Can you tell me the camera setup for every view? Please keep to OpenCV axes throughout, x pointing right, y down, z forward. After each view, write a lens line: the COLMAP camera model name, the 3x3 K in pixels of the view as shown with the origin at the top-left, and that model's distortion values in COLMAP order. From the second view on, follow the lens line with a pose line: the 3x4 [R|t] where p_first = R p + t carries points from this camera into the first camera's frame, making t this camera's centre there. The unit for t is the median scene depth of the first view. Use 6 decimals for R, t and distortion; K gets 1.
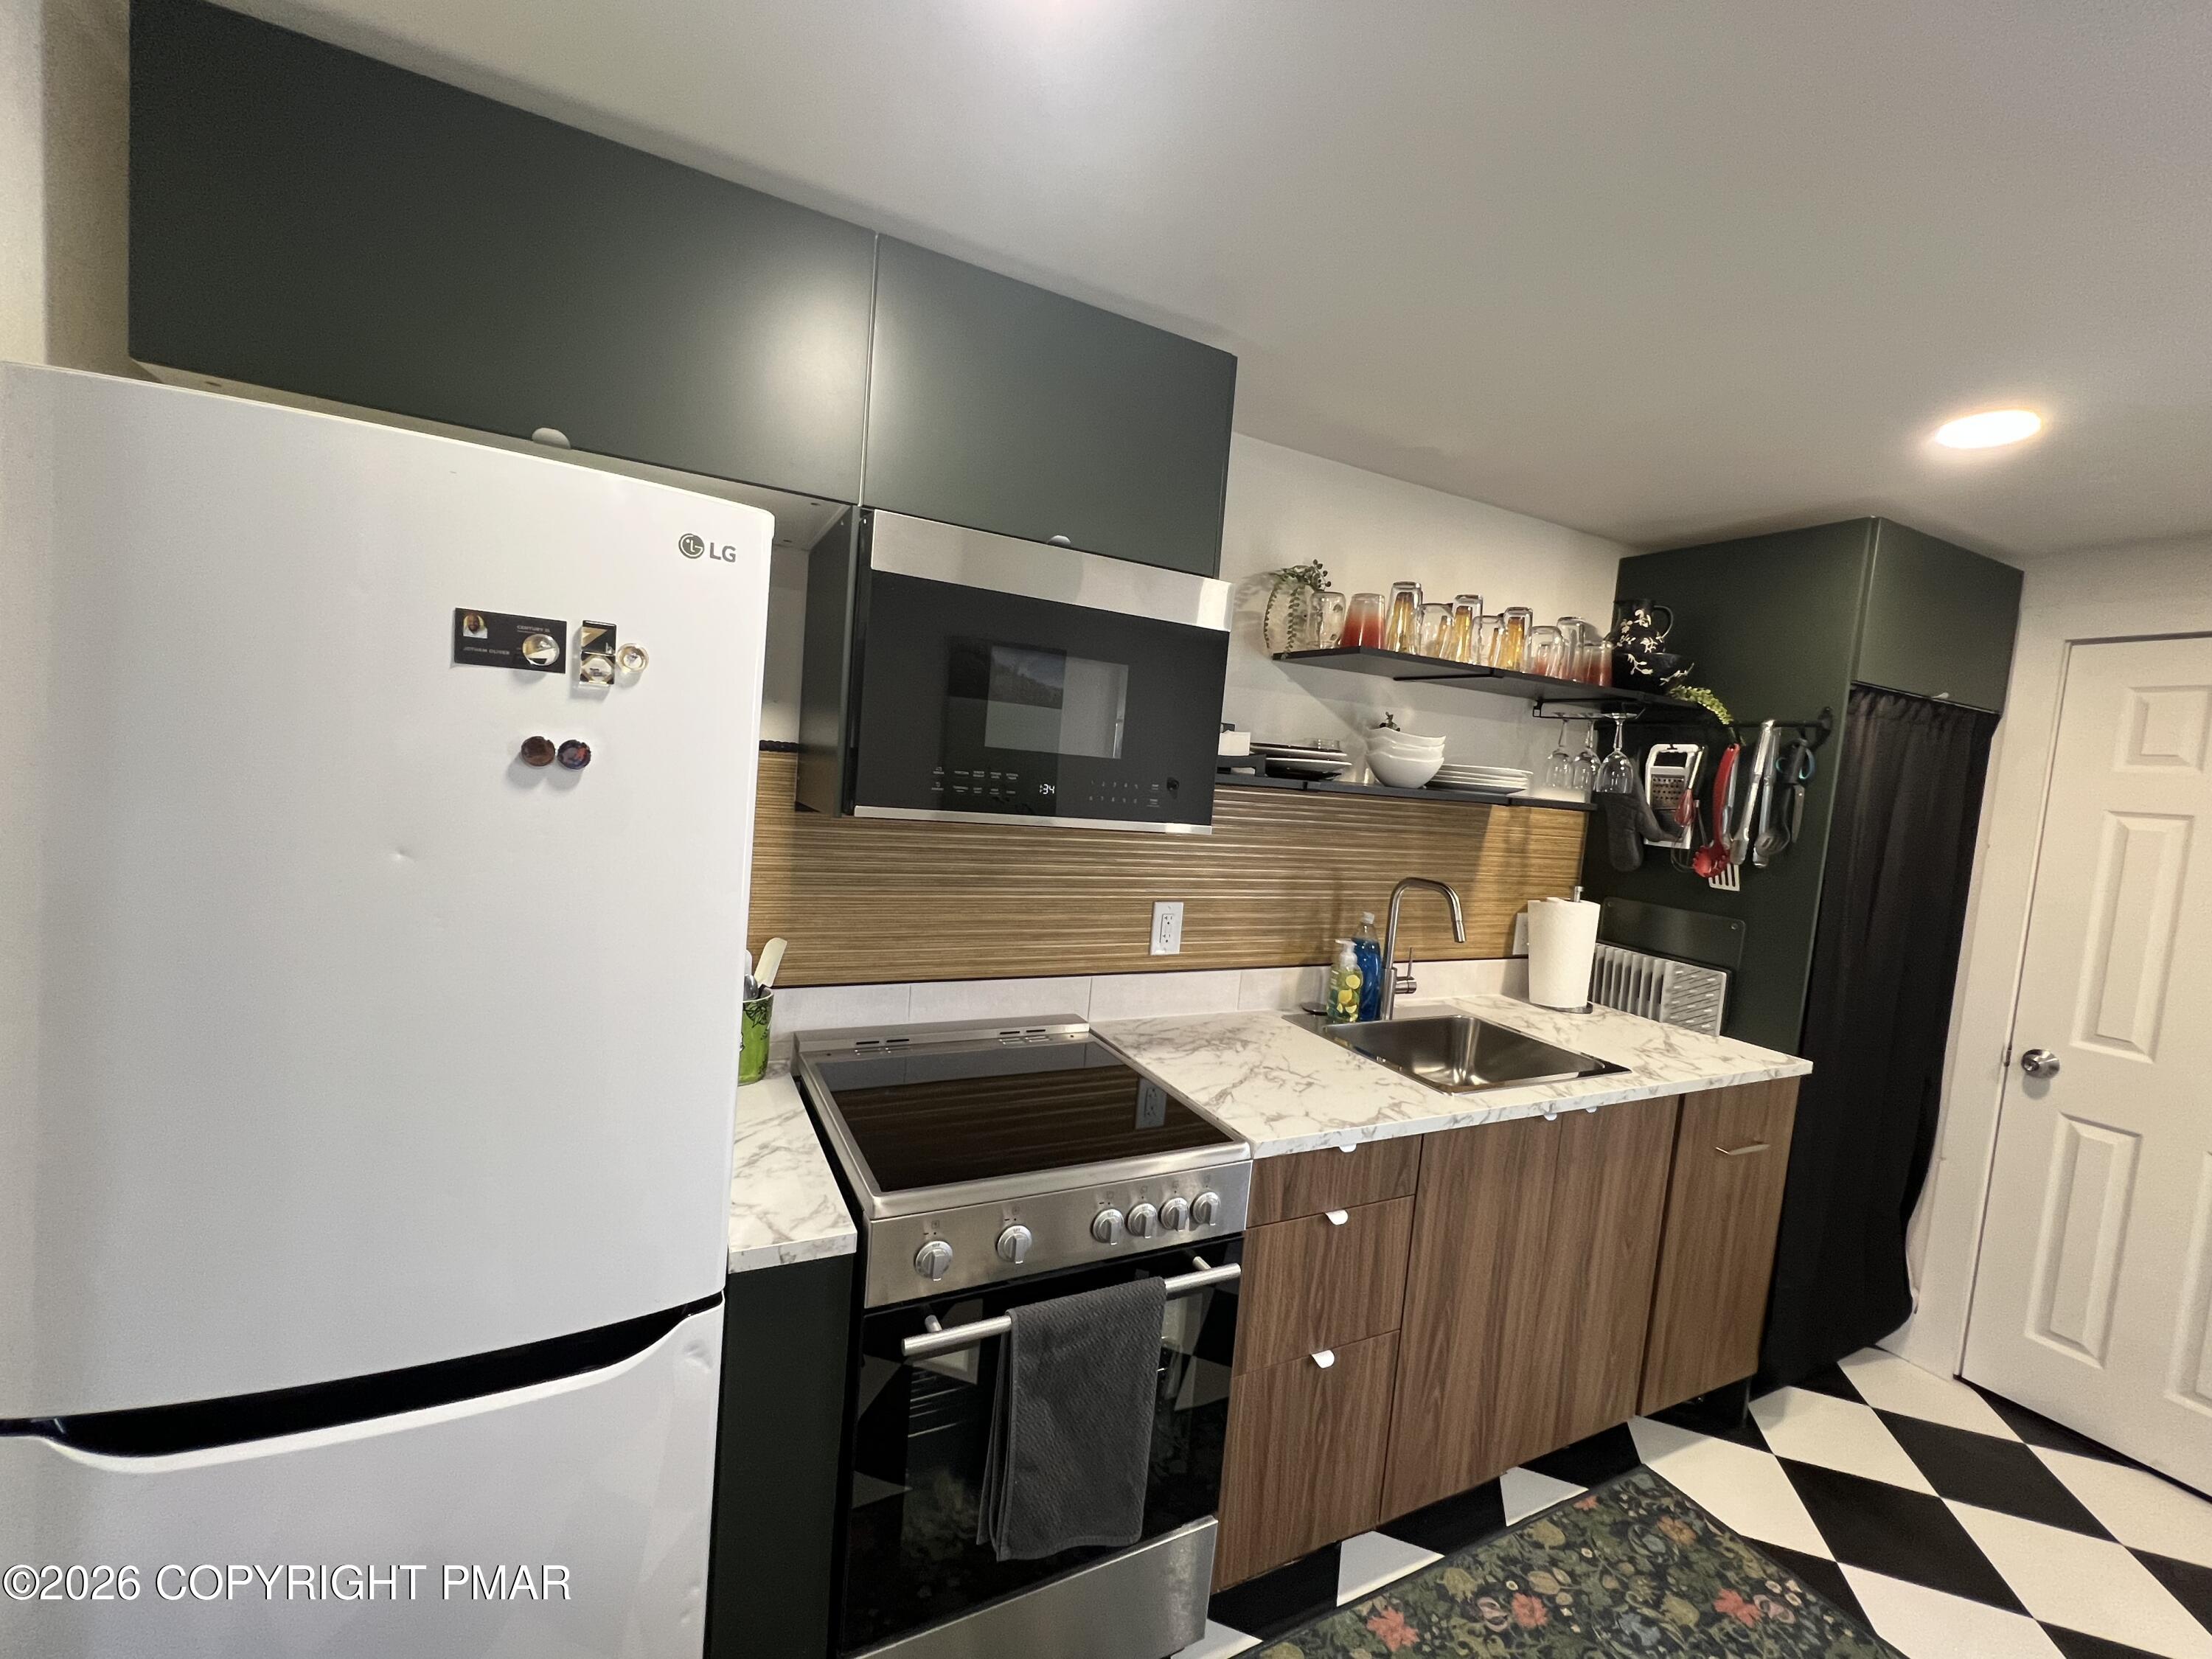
lens RADIAL K [[904.0, 0, 1106.0], [0, 904.0, 829.5], [0, 0, 1]] dist [0.000314, 0.000973]
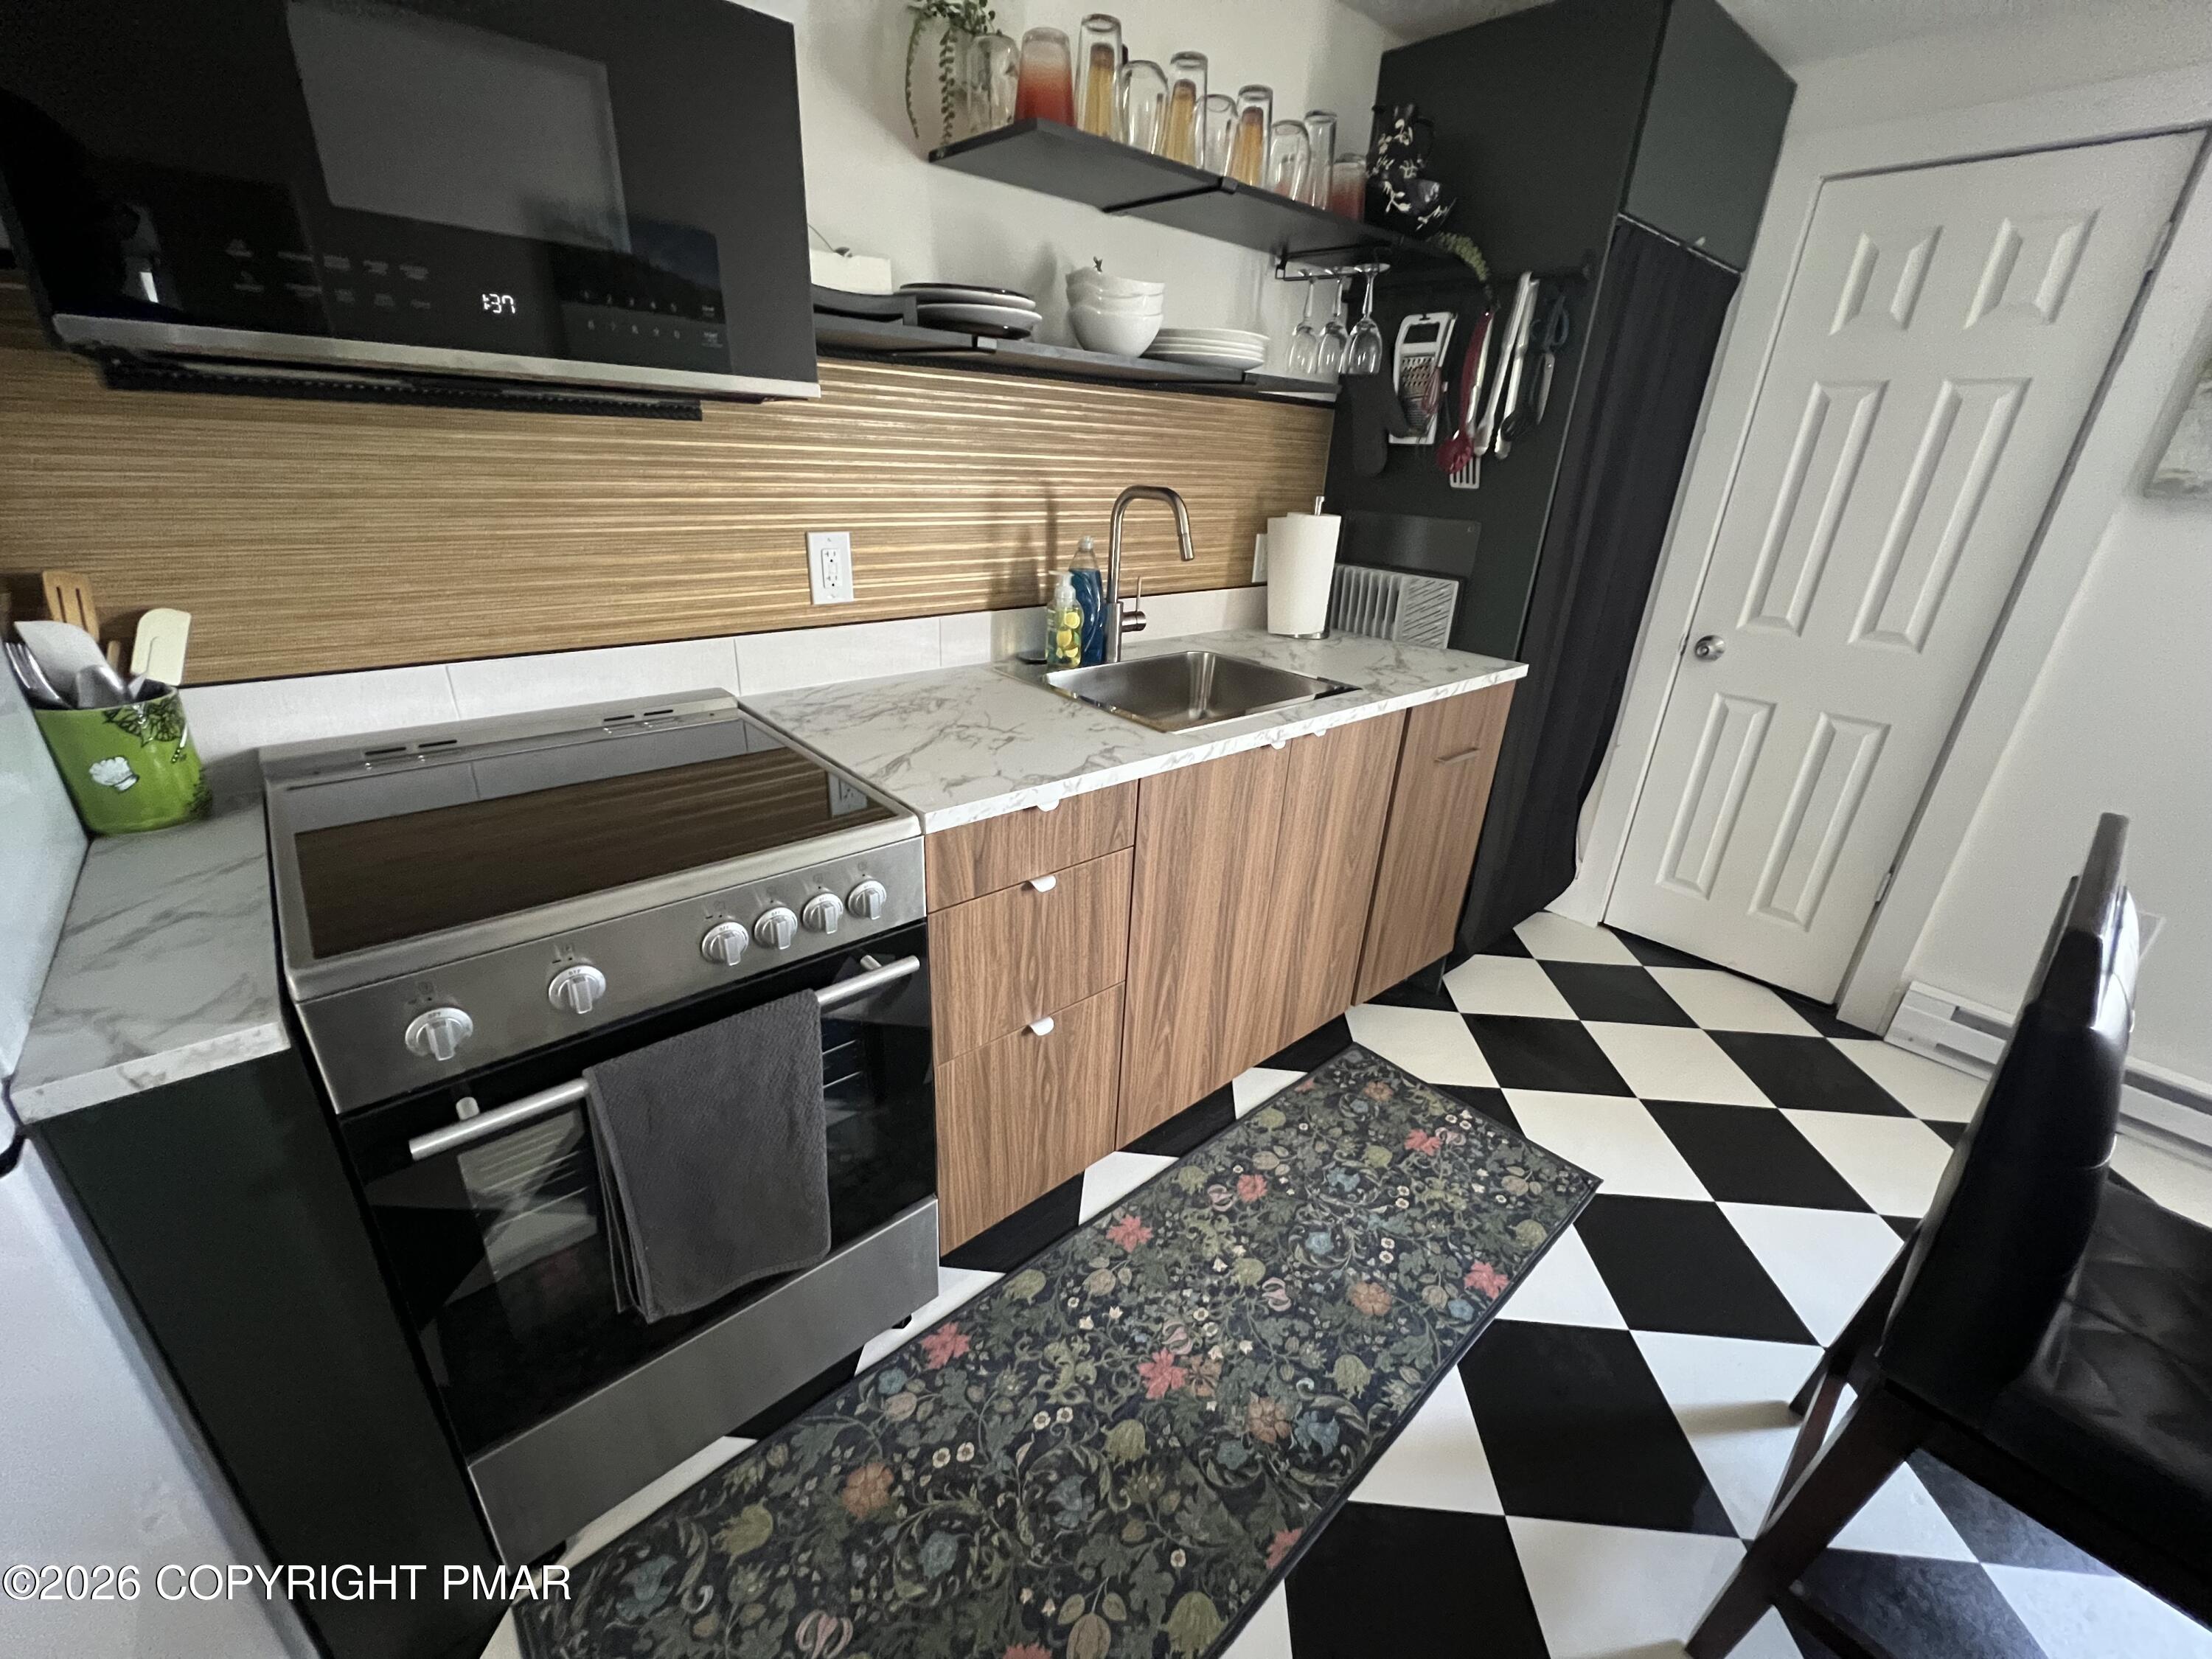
lens RADIAL K [[890.7, 0, 1106.0], [0, 890.7, 829.5], [0, 0, 1]] dist [-0.001028, 0.000393]
pose [[0.967780, -0.131963, 0.214450, 0.109409], [0.050858, 0.936558, 0.346803, 0.070733], [-0.246610, -0.324722, 0.913093, 0.180041]]
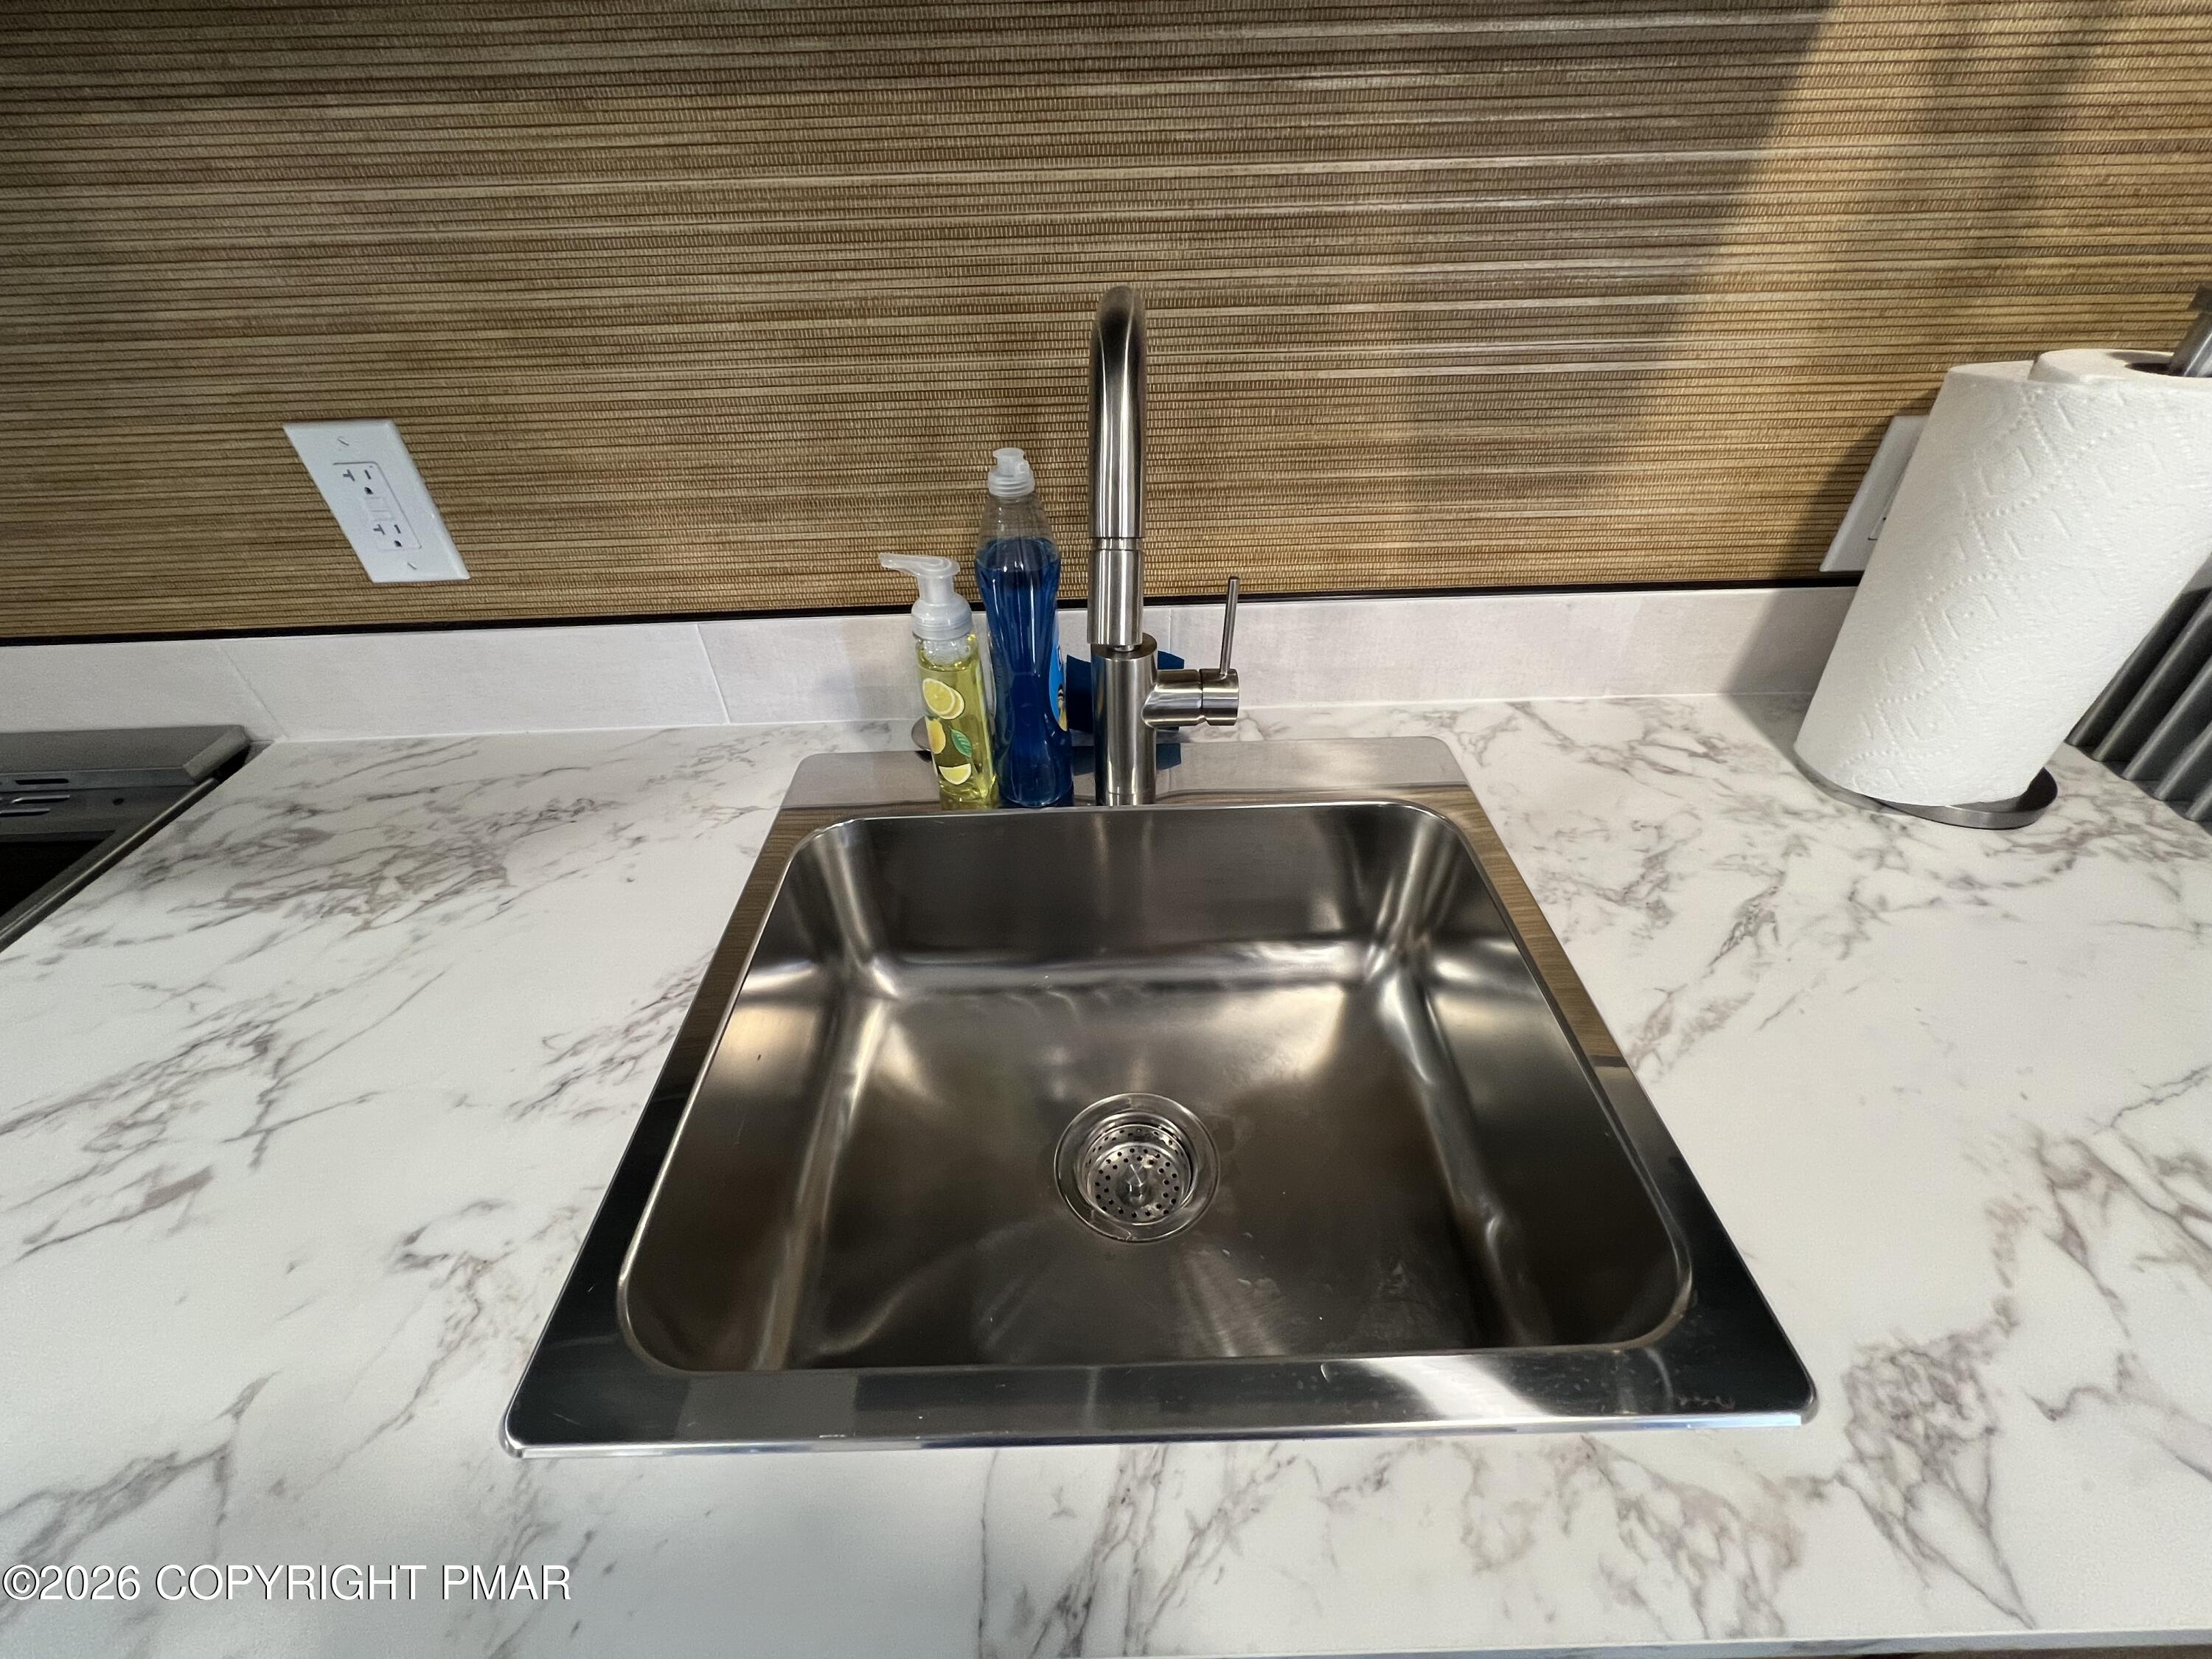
lens RADIAL K [[890.7, 0, 1106.0], [0, 890.7, 829.5], [0, 0, 1]] dist [-0.001028, 0.000393]
pose [[0.897351, 0.187021, -0.399731, 0.502585], [0.064143, 0.840877, 0.537412, 0.052347], [0.436632, -0.507886, 0.742566, 0.862734]]
